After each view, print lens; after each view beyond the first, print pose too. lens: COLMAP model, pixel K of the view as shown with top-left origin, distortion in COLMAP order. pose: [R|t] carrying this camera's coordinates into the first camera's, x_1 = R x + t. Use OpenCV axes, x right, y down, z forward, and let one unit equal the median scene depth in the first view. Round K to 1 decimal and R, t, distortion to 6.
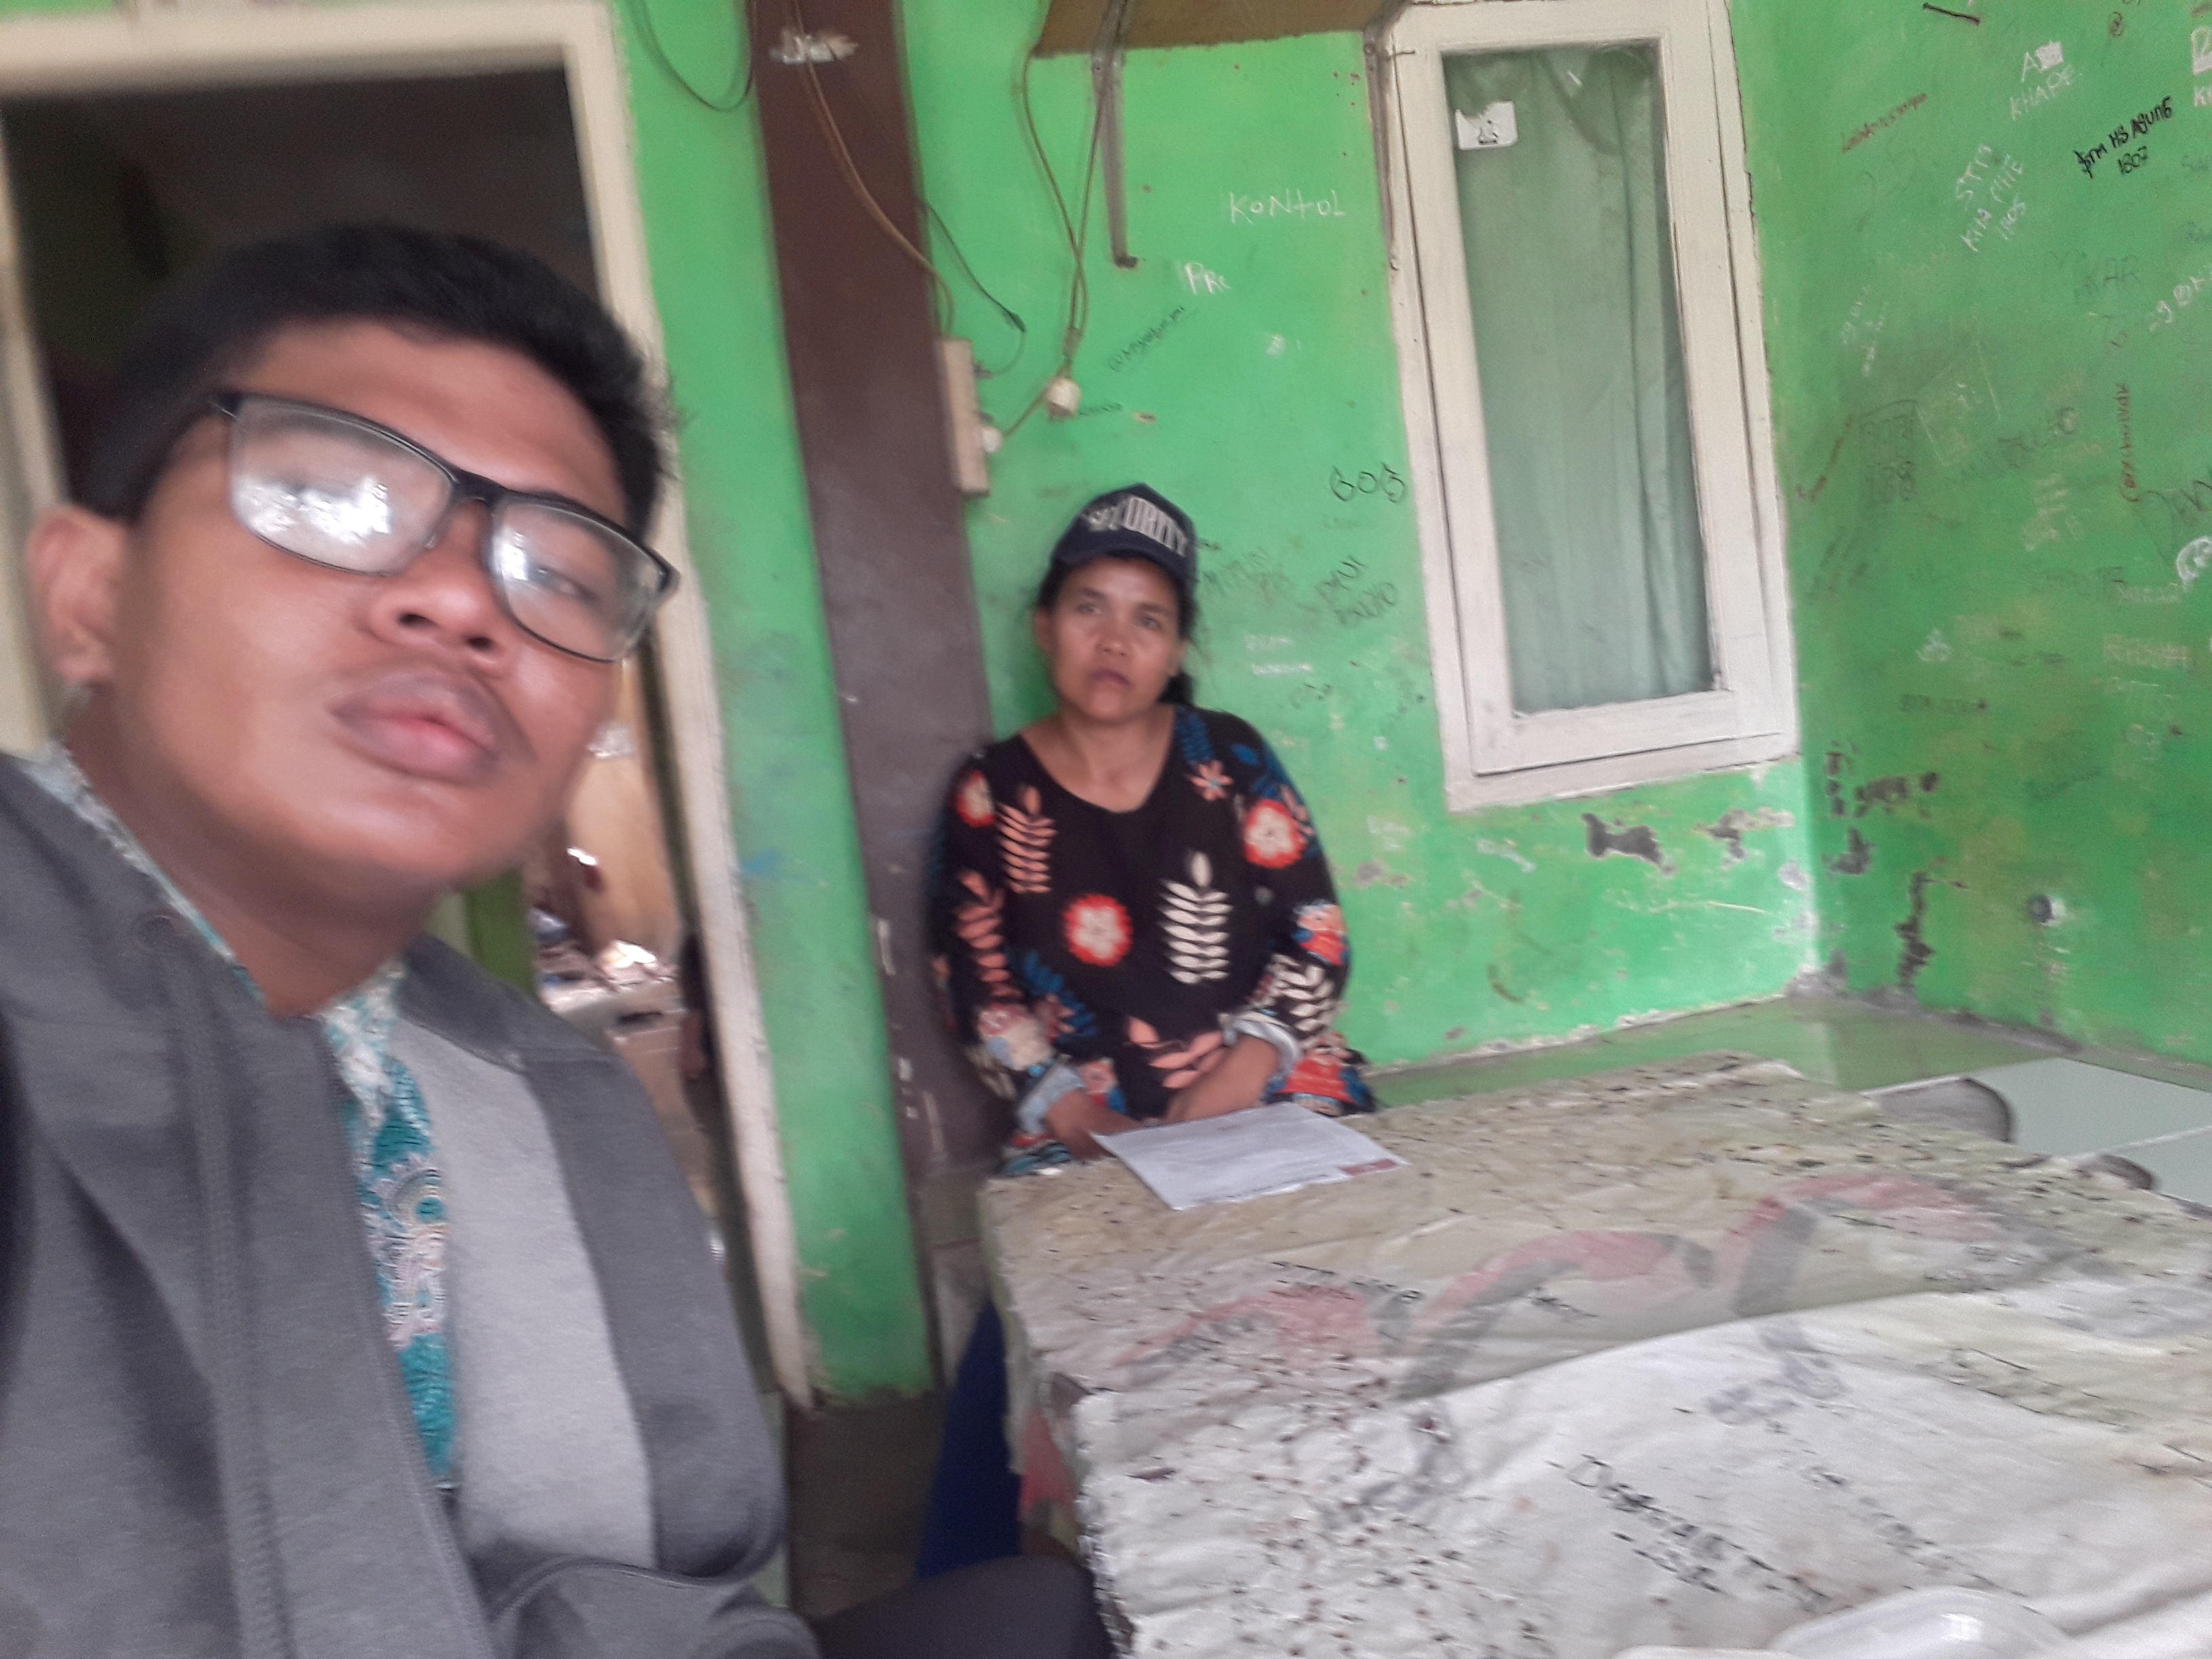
lens RADIAL K [[1544.2, 0, 1106.5], [0, 1544.2, 831.9], [0, 0, 1]] dist [-0.005367, -0.000522]
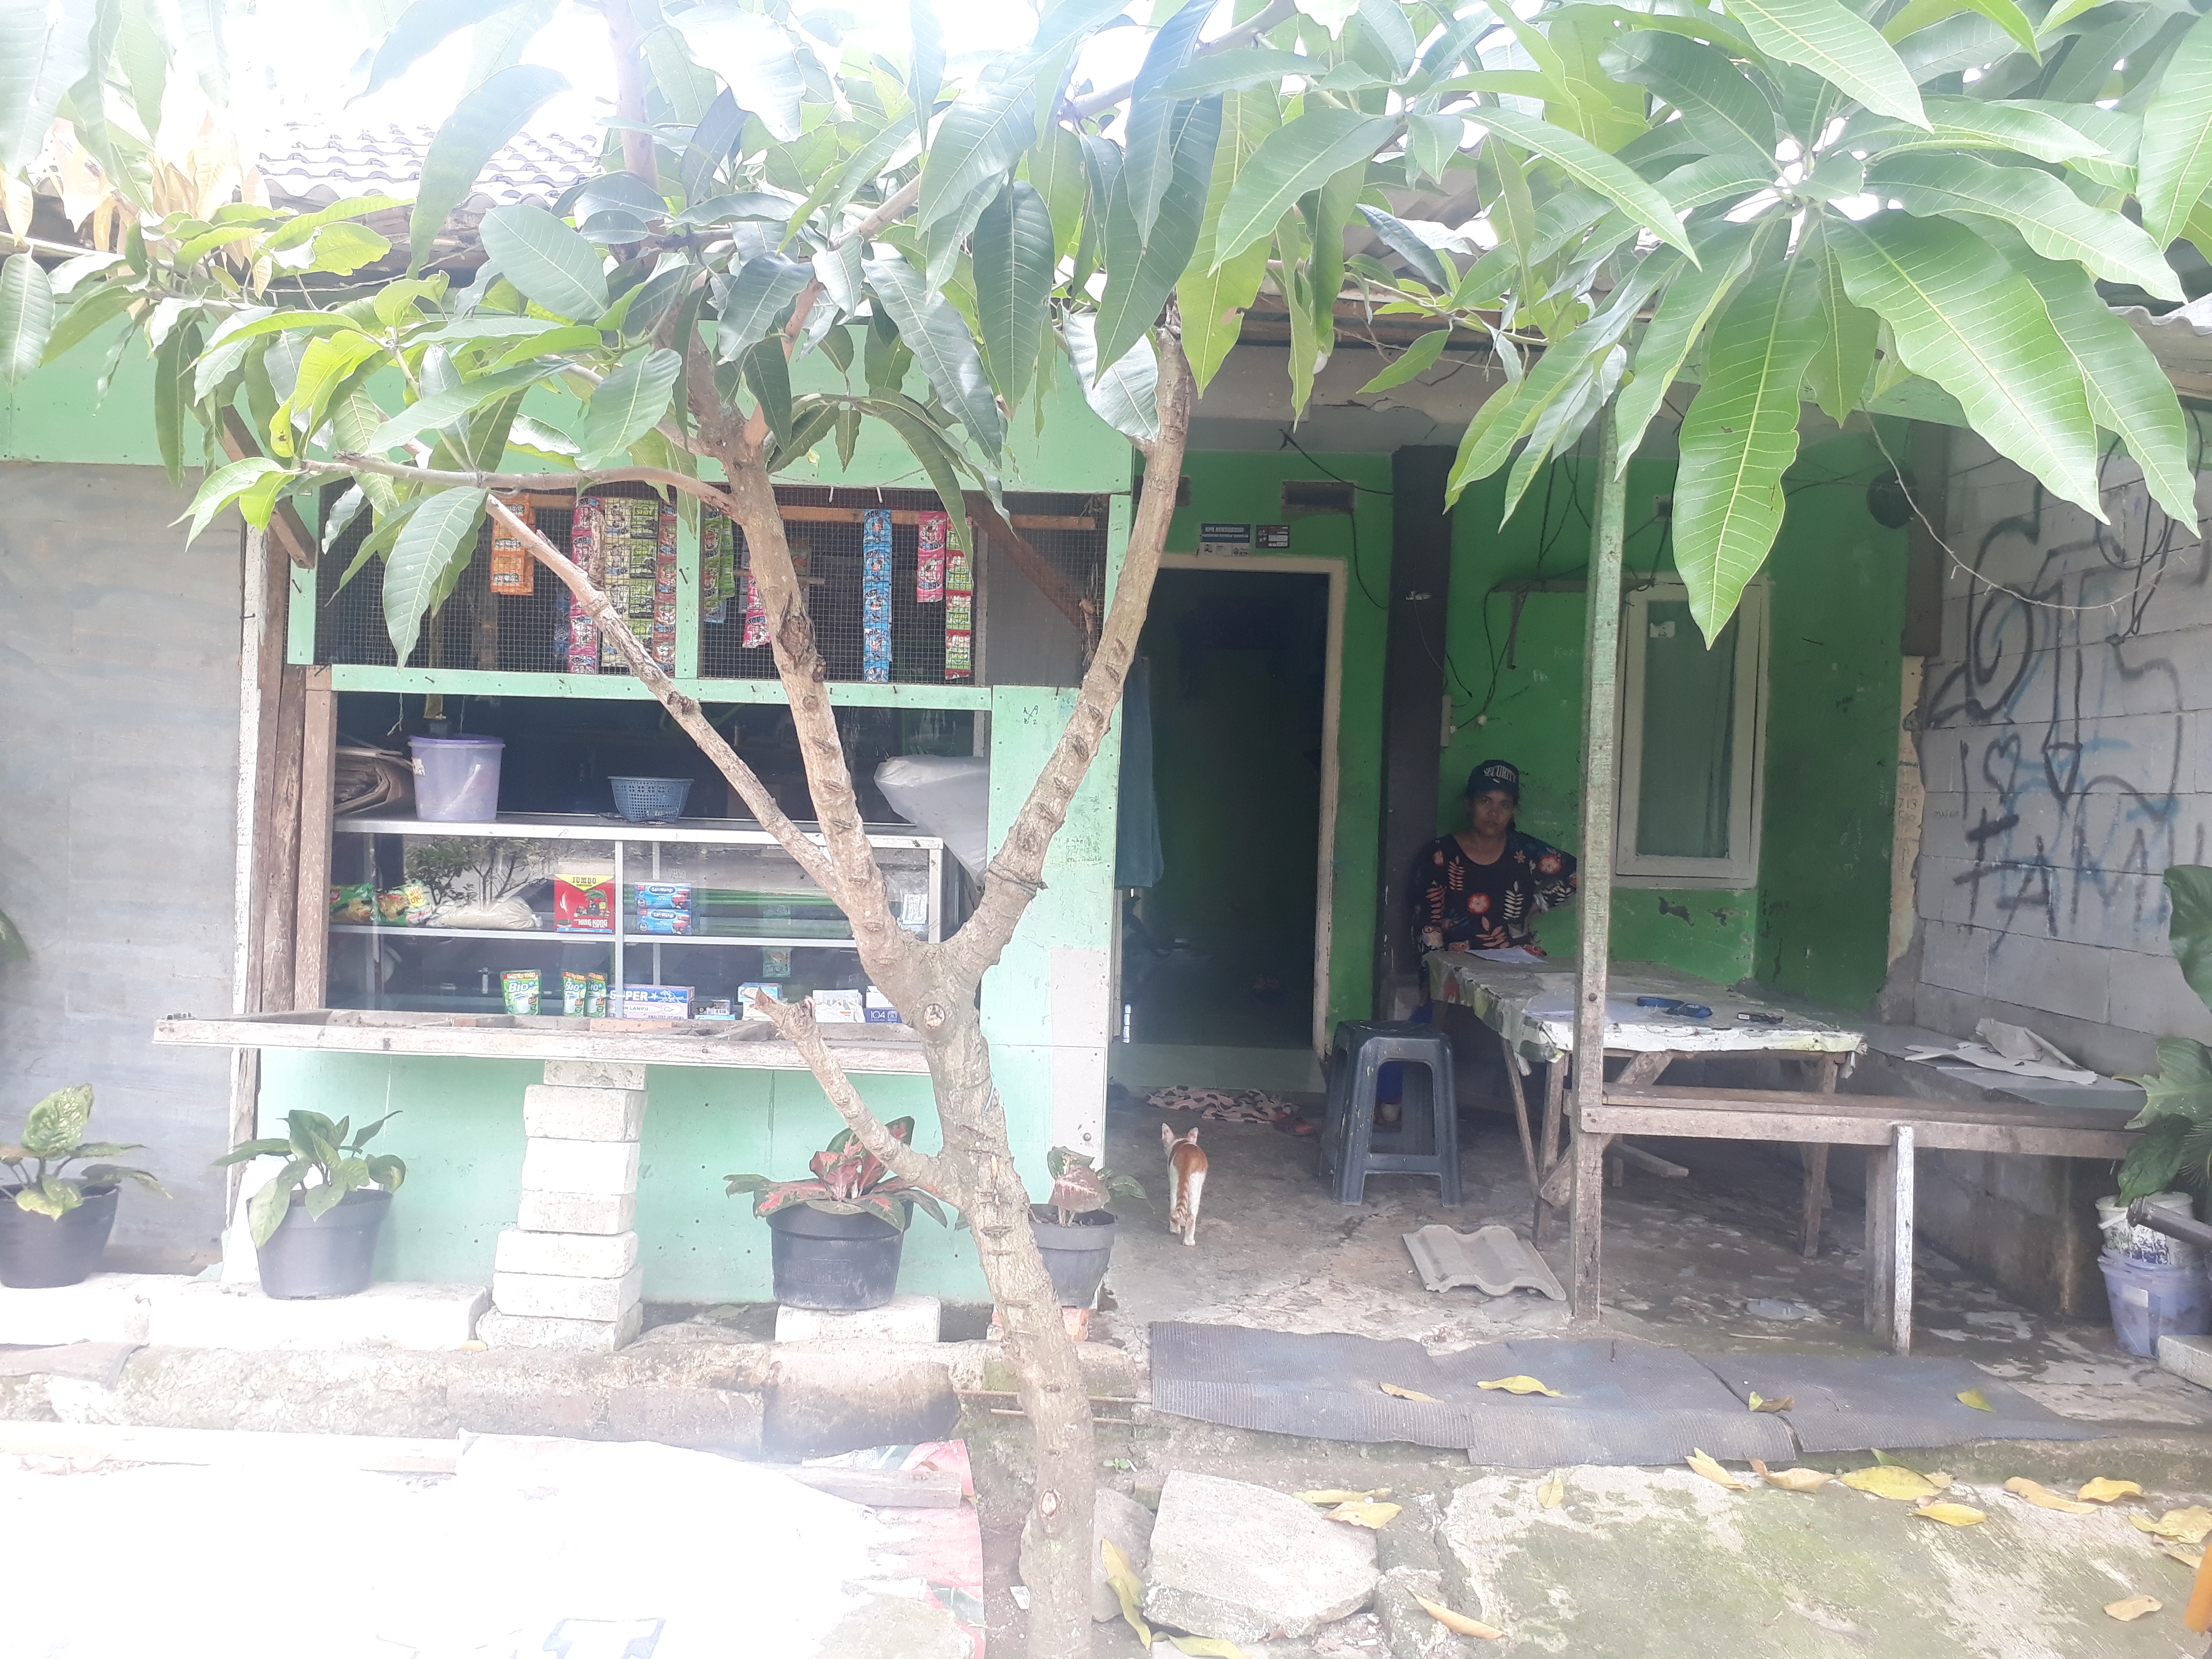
lens RADIAL K [[1743.6, 0, 1107.0], [0, 1743.6, 829.0], [0, 0, 1]] dist [0.002055, -0.000295]
pose [[0.980807, 0.147115, -0.127961, -0.258107], [-0.151641, 0.988085, -0.026325, 0.099399], [0.122564, 0.045224, 0.991430, -2.173162]]
